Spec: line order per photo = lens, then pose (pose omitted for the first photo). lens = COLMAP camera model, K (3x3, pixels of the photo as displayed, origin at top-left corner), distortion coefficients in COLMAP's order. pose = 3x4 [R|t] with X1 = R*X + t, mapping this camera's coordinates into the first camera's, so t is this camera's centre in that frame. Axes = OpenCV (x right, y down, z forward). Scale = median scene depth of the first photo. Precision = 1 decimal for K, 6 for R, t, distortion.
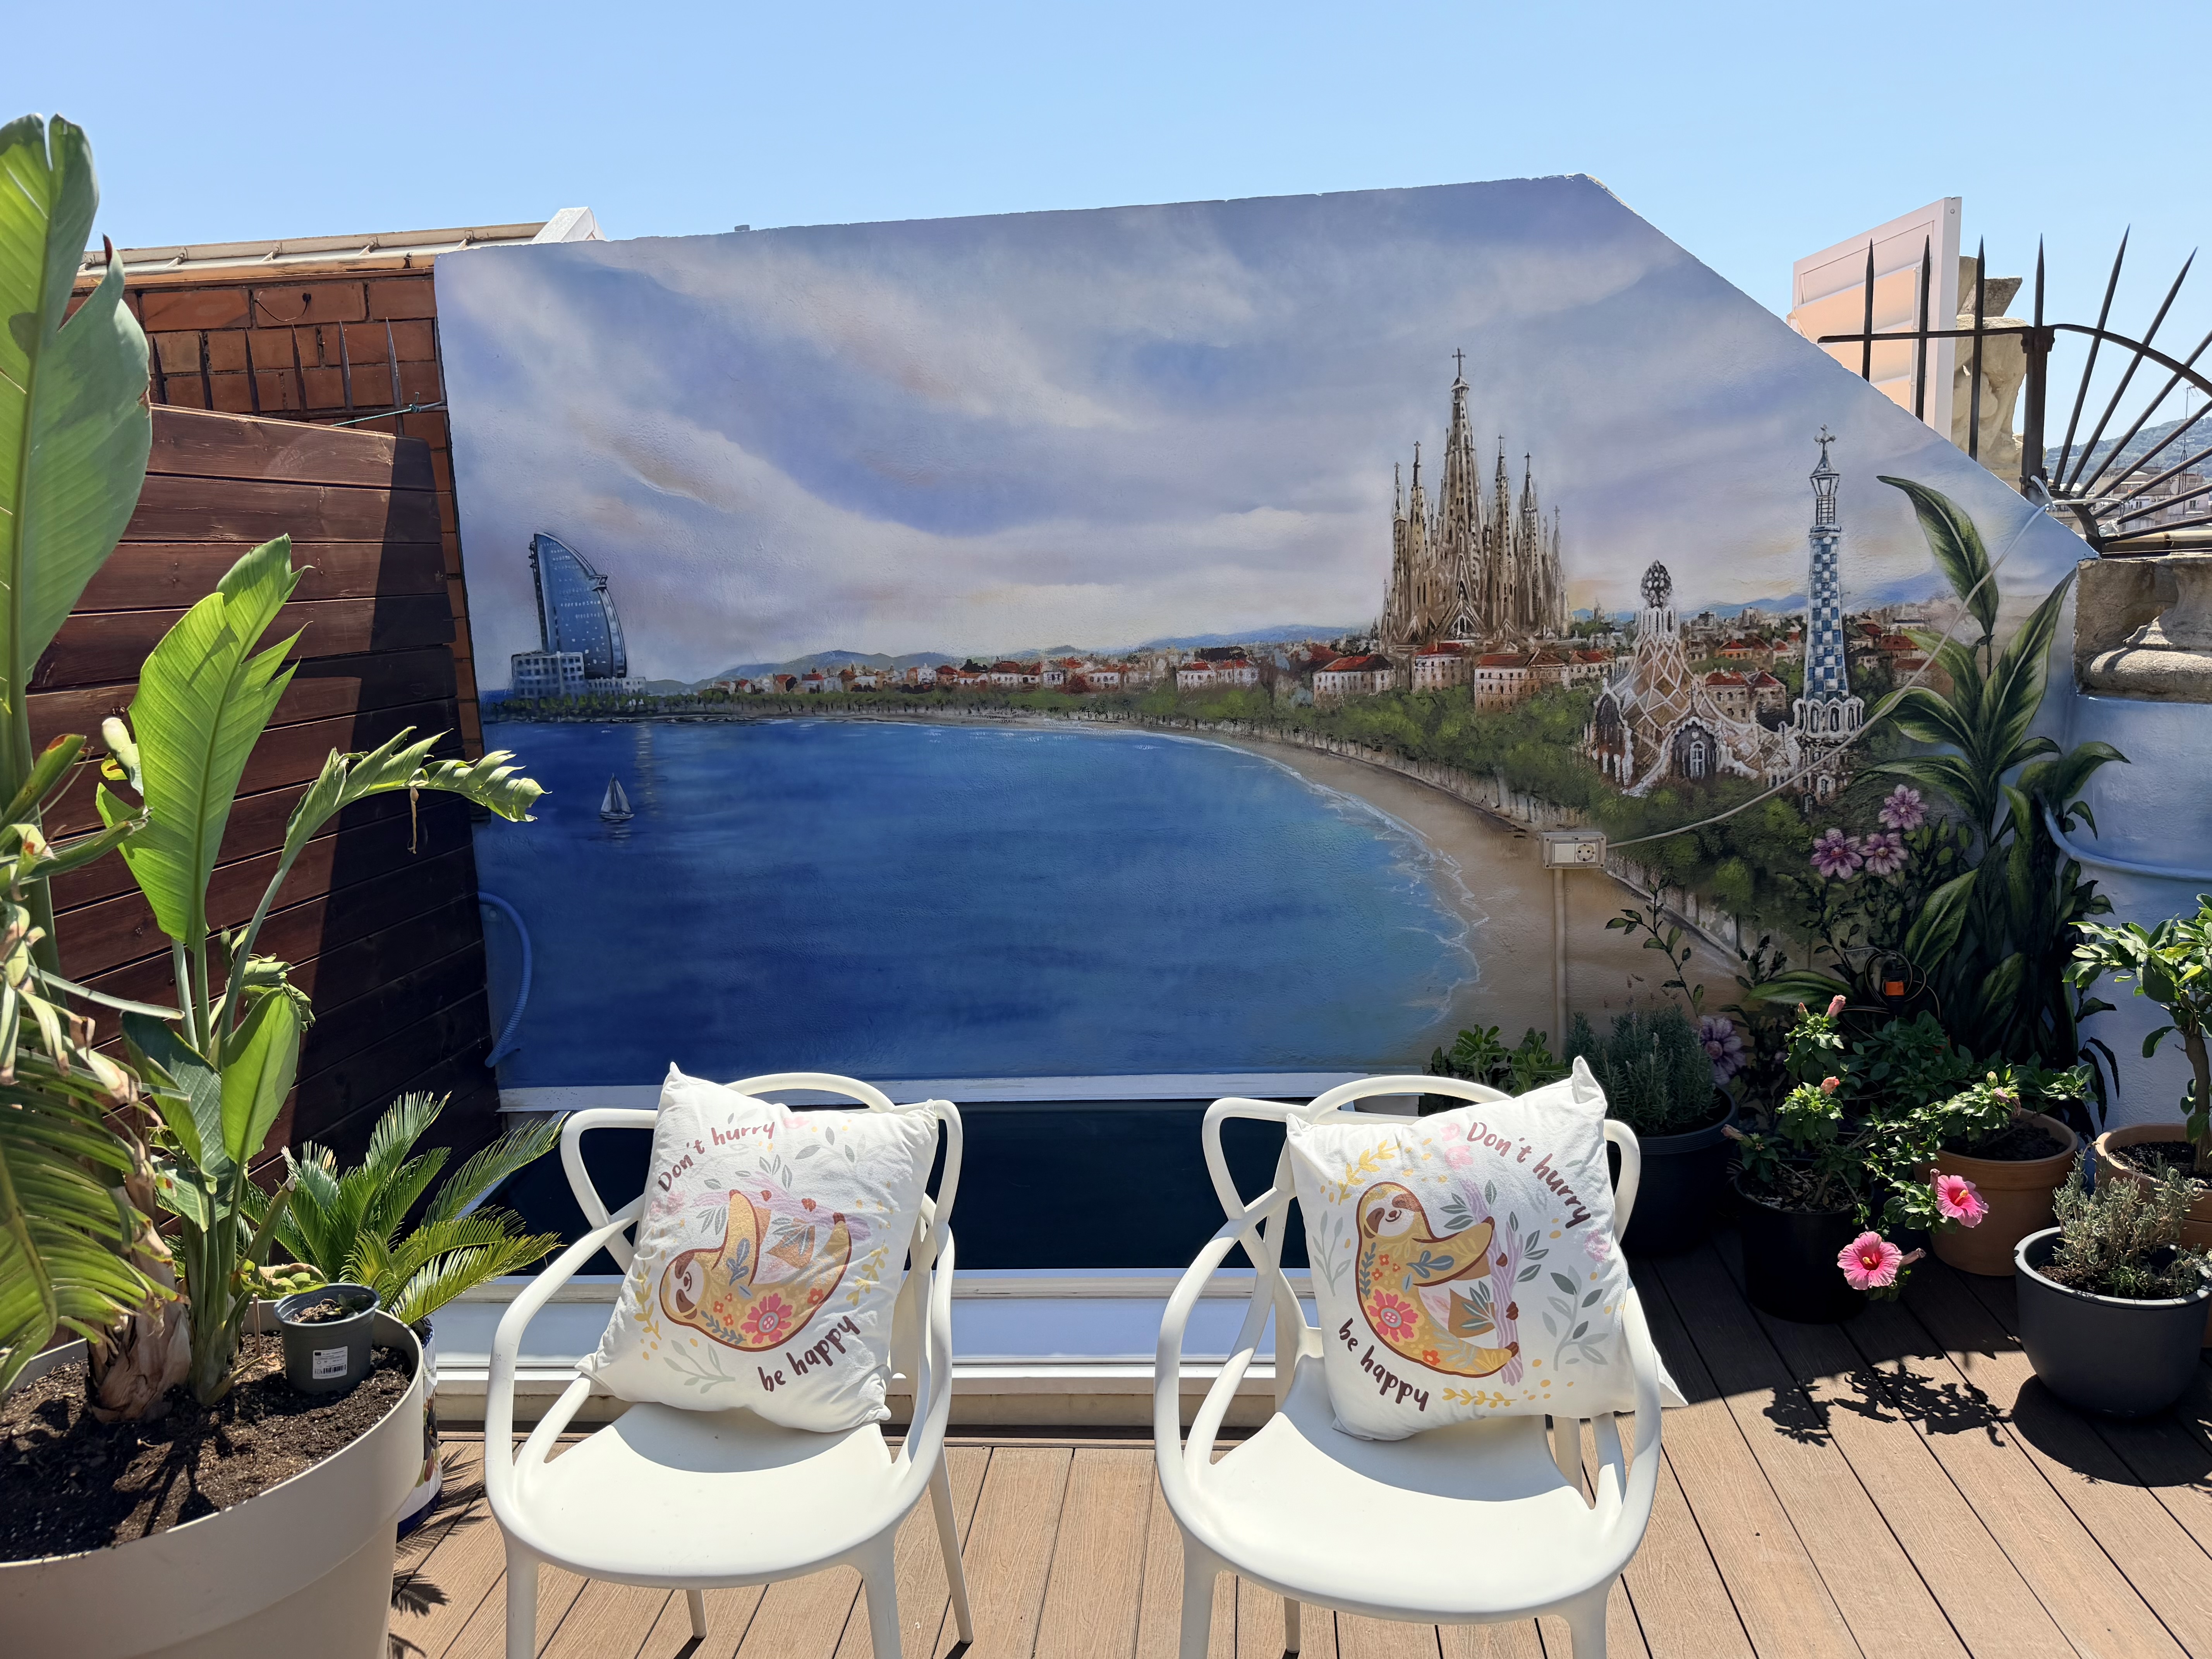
lens RADIAL K [[1640.9, 0, 1072.1], [0, 1640.9, 847.6], [0, 0, 1]] dist [0.069319, -0.117477]
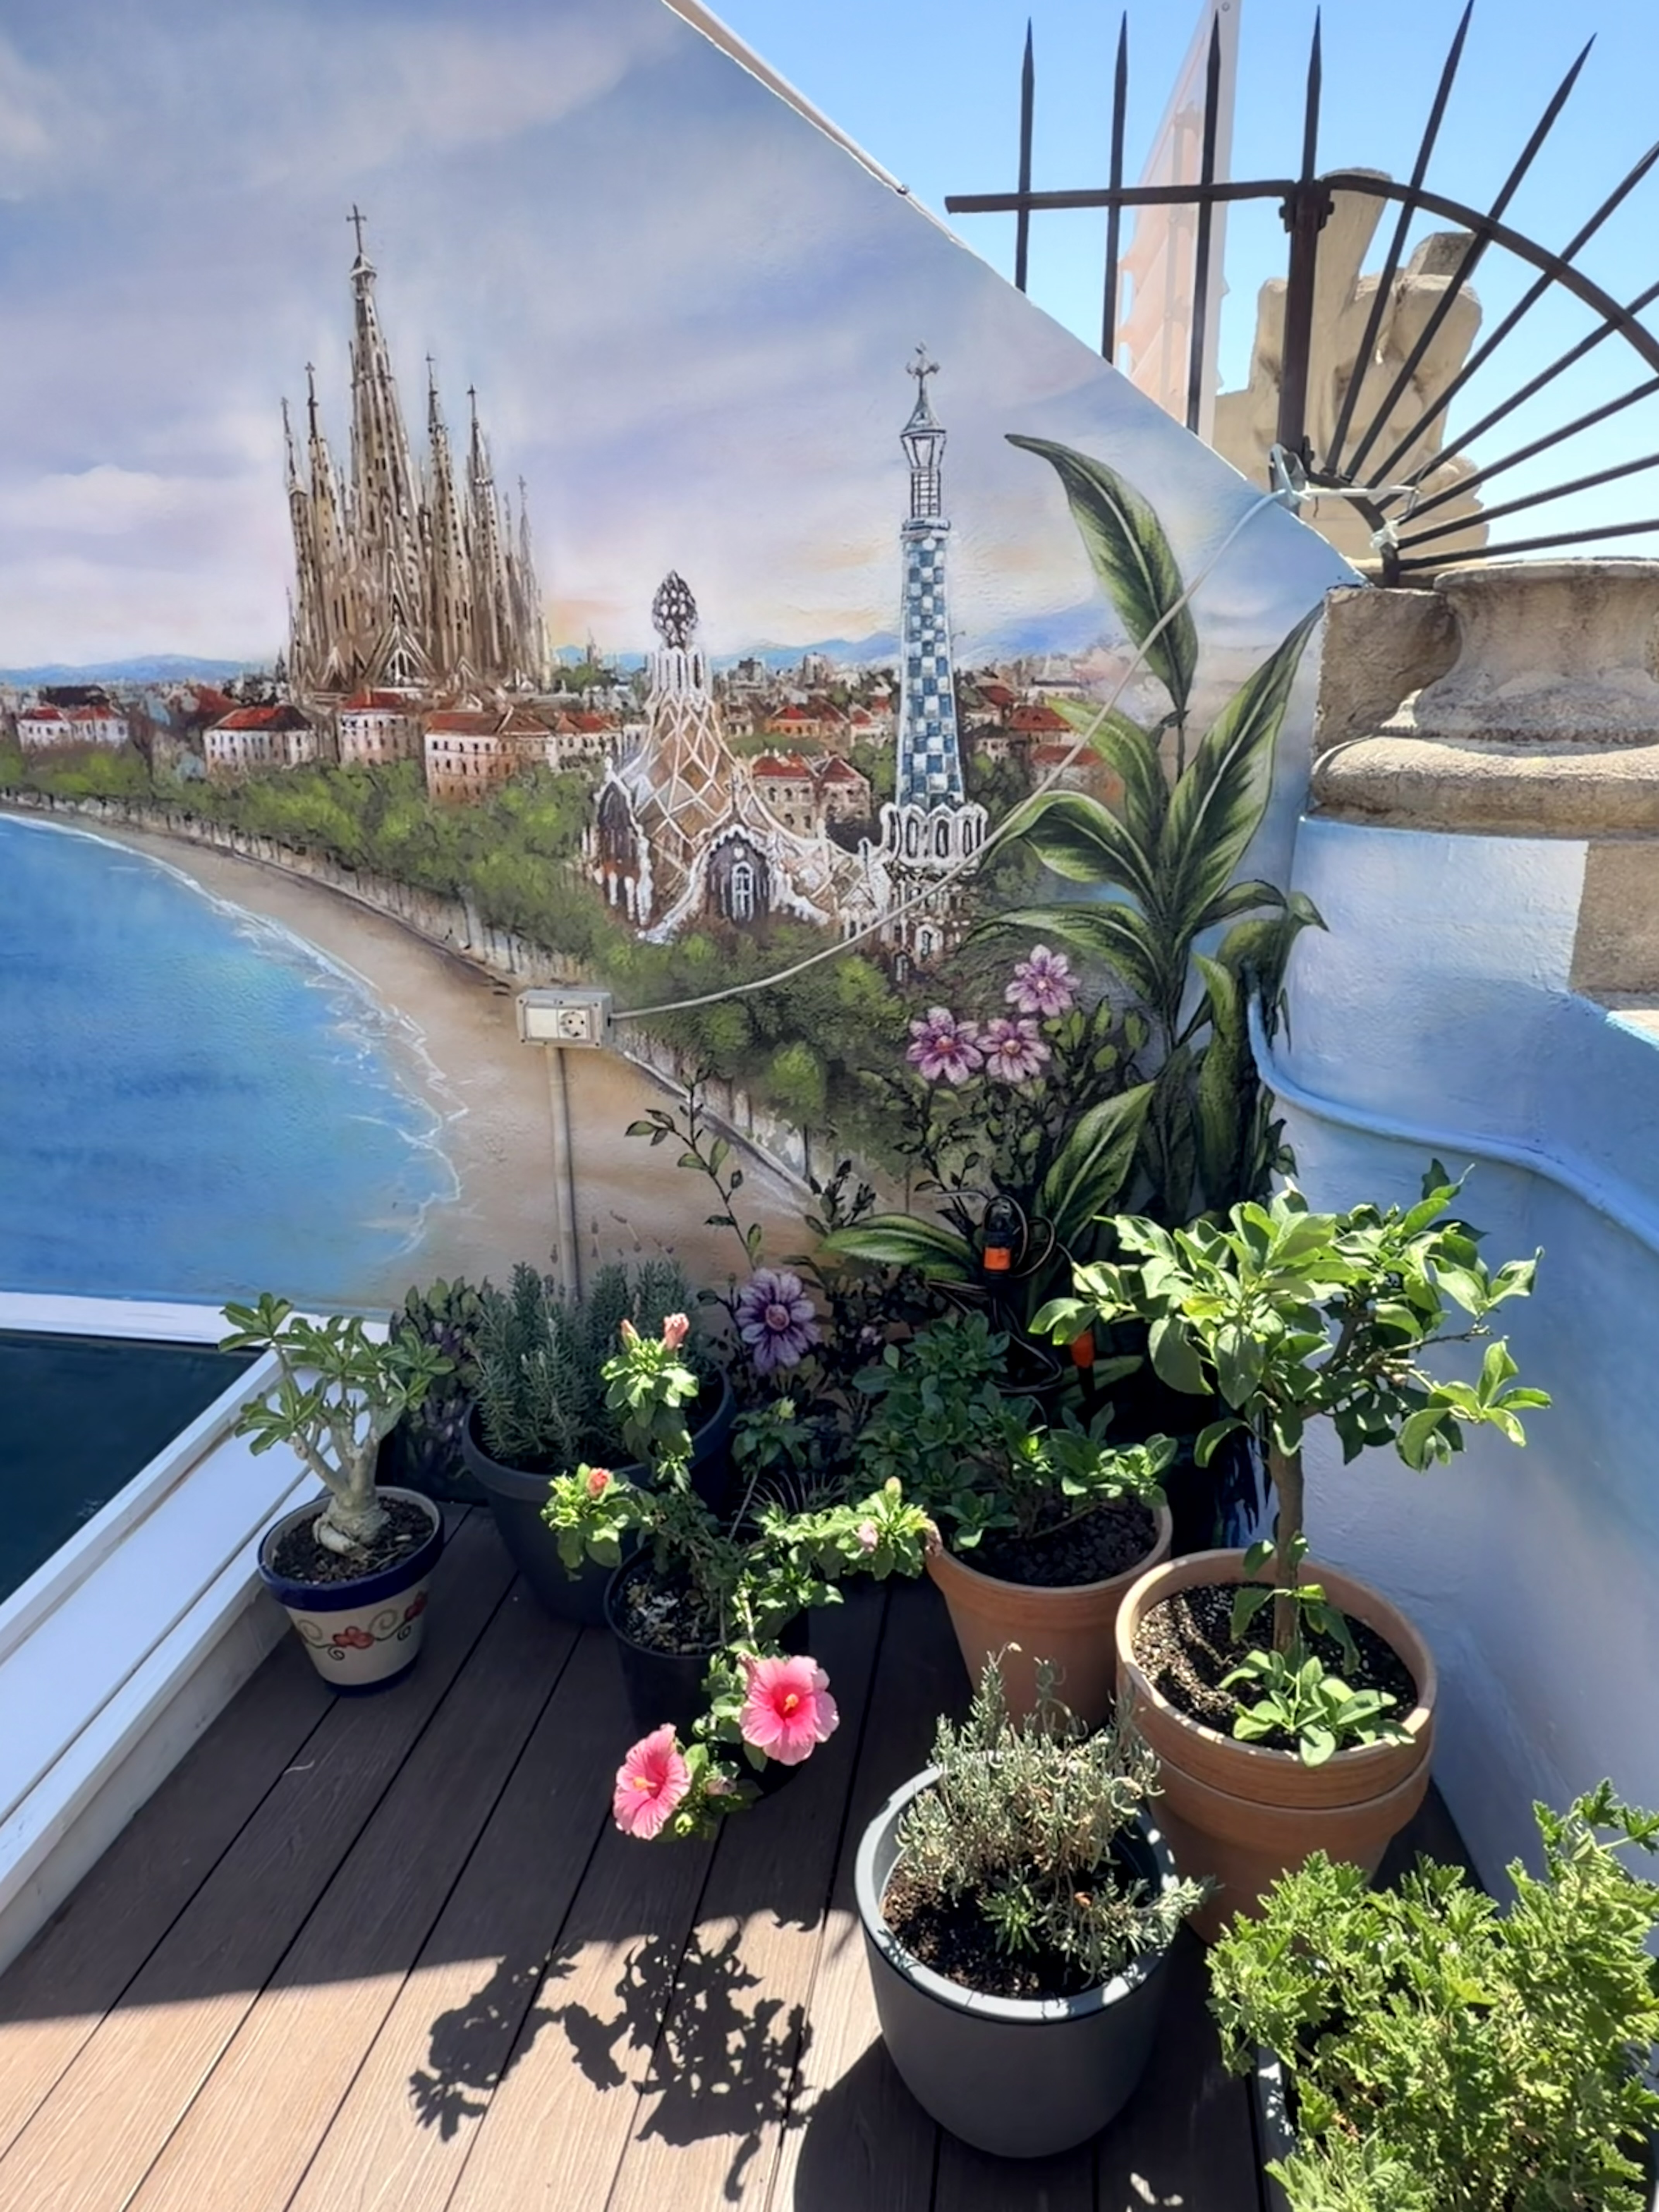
lens RADIAL K [[1388.2, 0, 849.3], [0, 1388.2, 1095.3], [0, 0, 1]] dist [-0.003502, 0.001974]
pose [[0.996085, 0.057631, -0.067040, 0.467069], [-0.050006, 0.992636, 0.110333, -0.035914], [0.072904, -0.106548, 0.991631, 0.454985]]
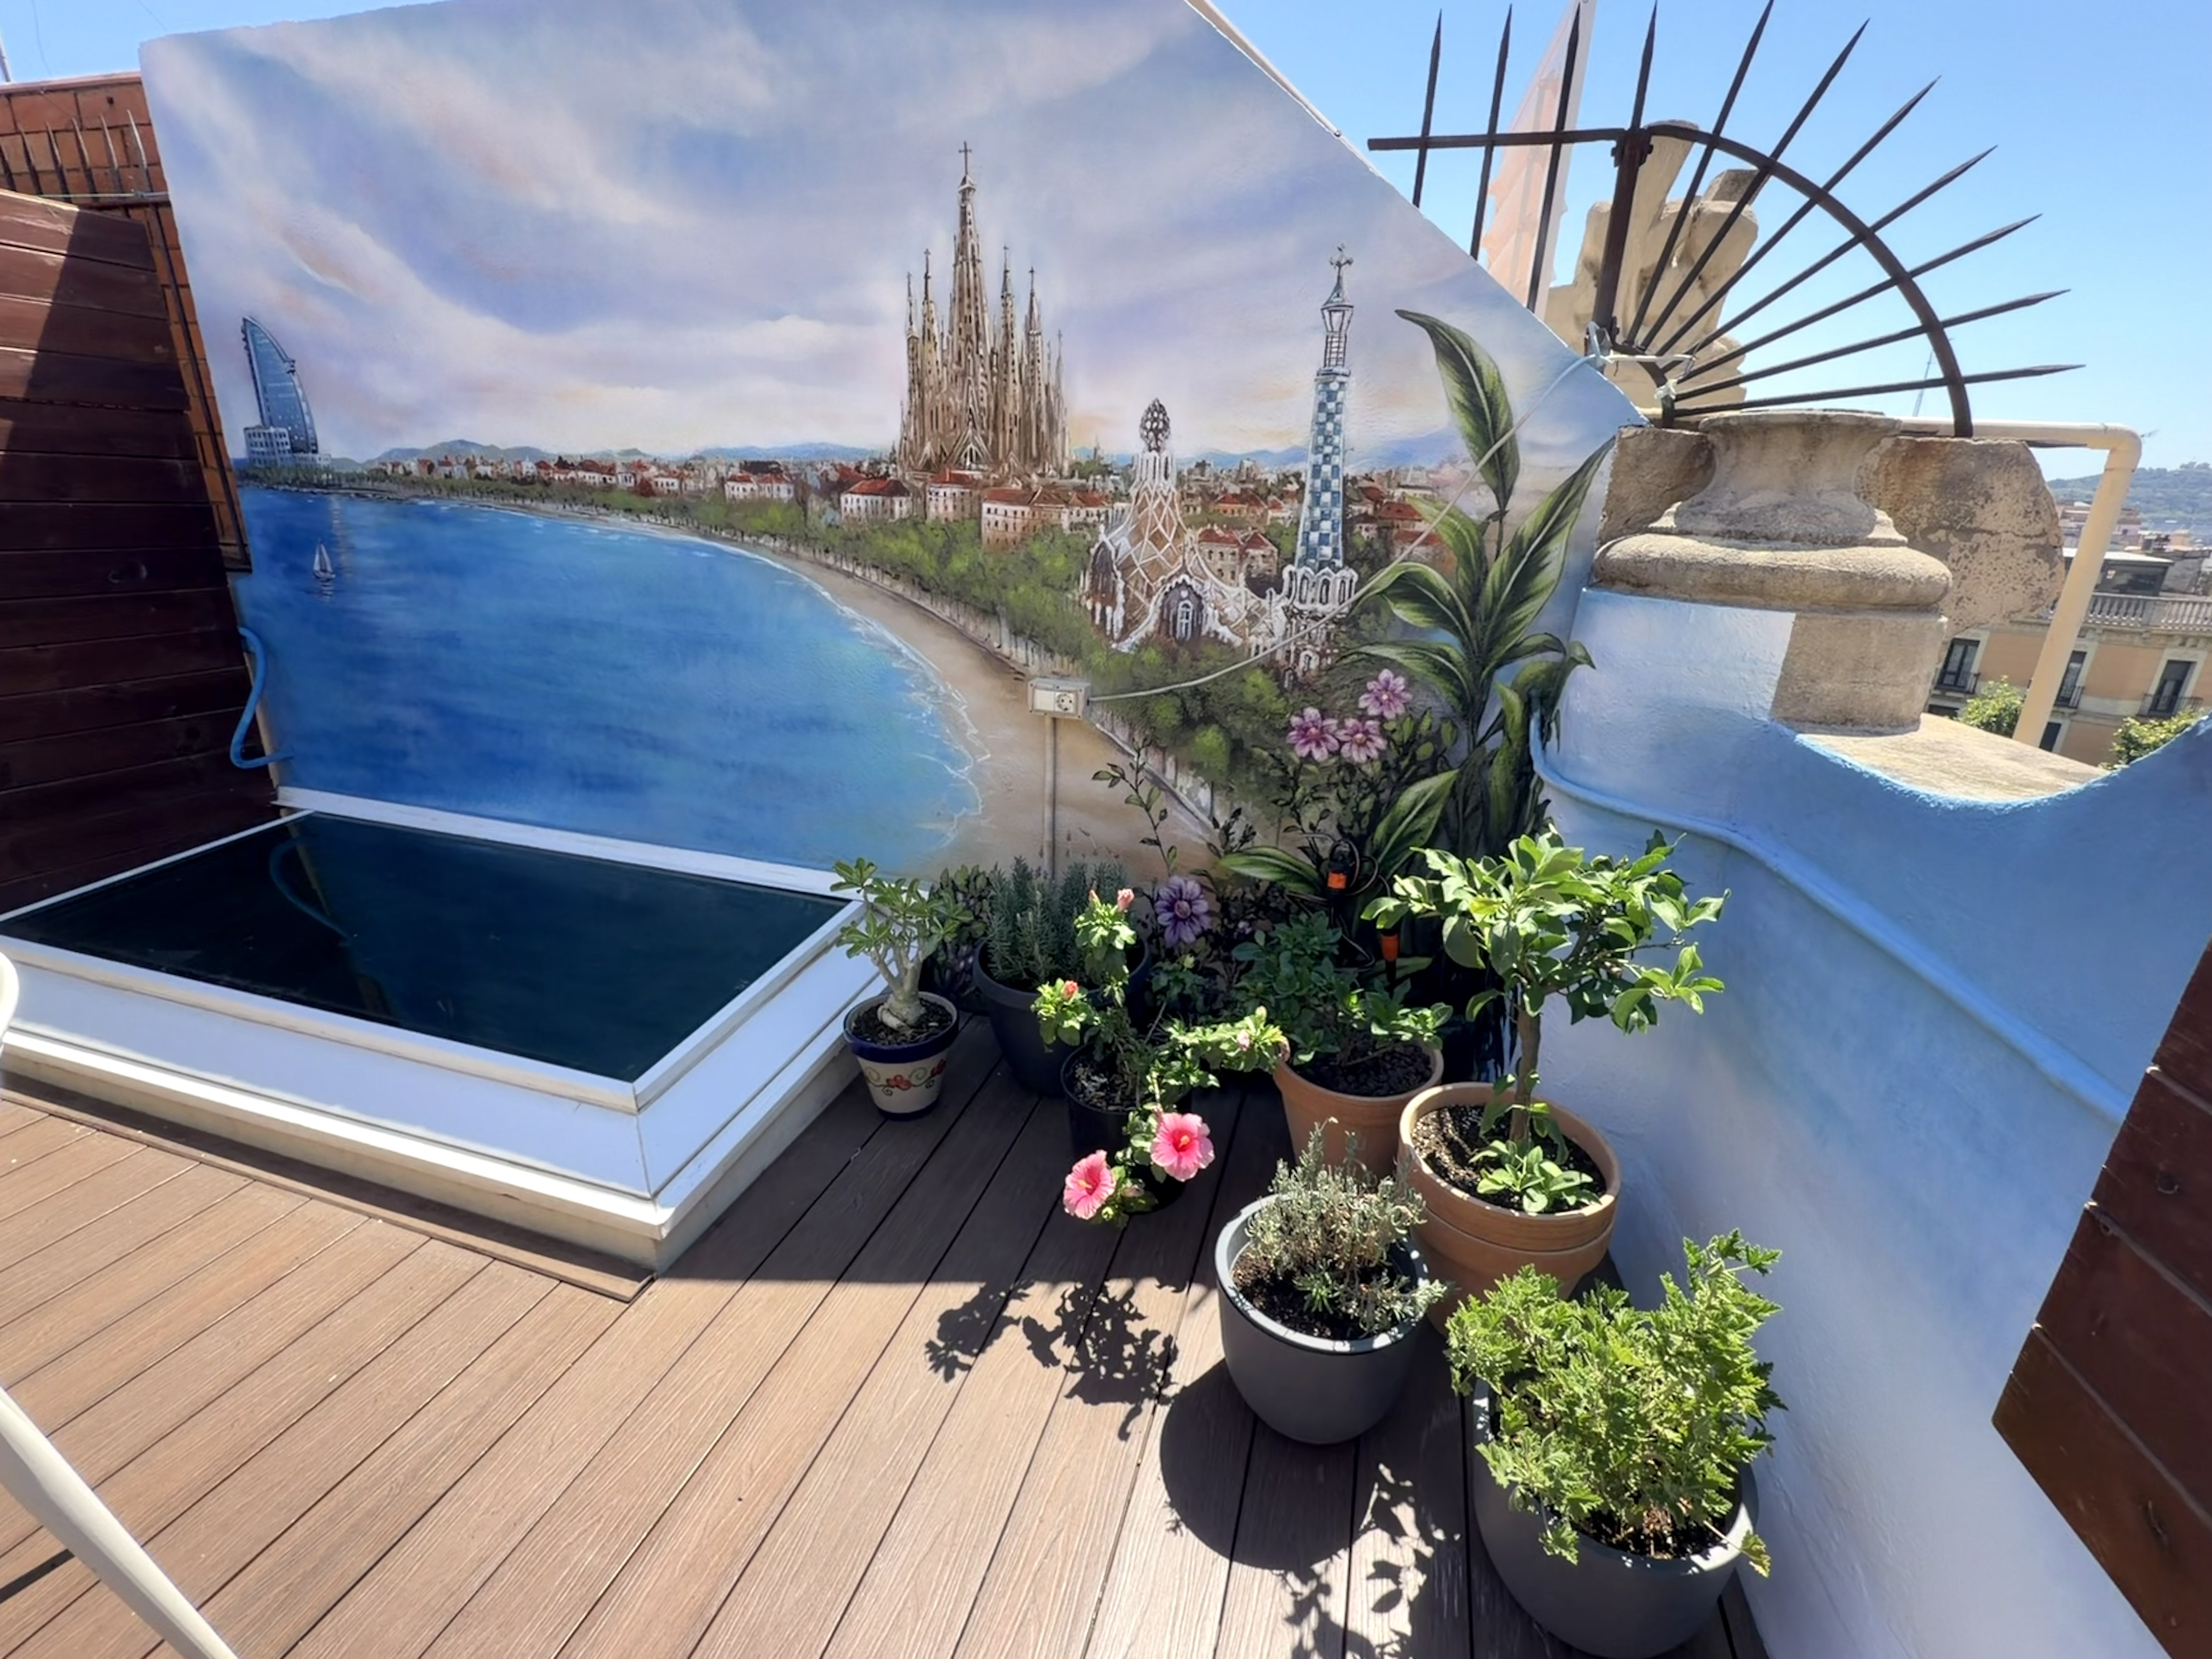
lens RADIAL K [[970.0, 0, 1115.0], [0, 970.0, 827.8], [0, 0, 1]] dist [-0.000805, -0.000529]
pose [[0.974624, 0.143929, -0.171440, 0.458839], [-0.116052, 0.979806, 0.162827, -0.021841], [0.191413, -0.138799, 0.971646, 0.427139]]
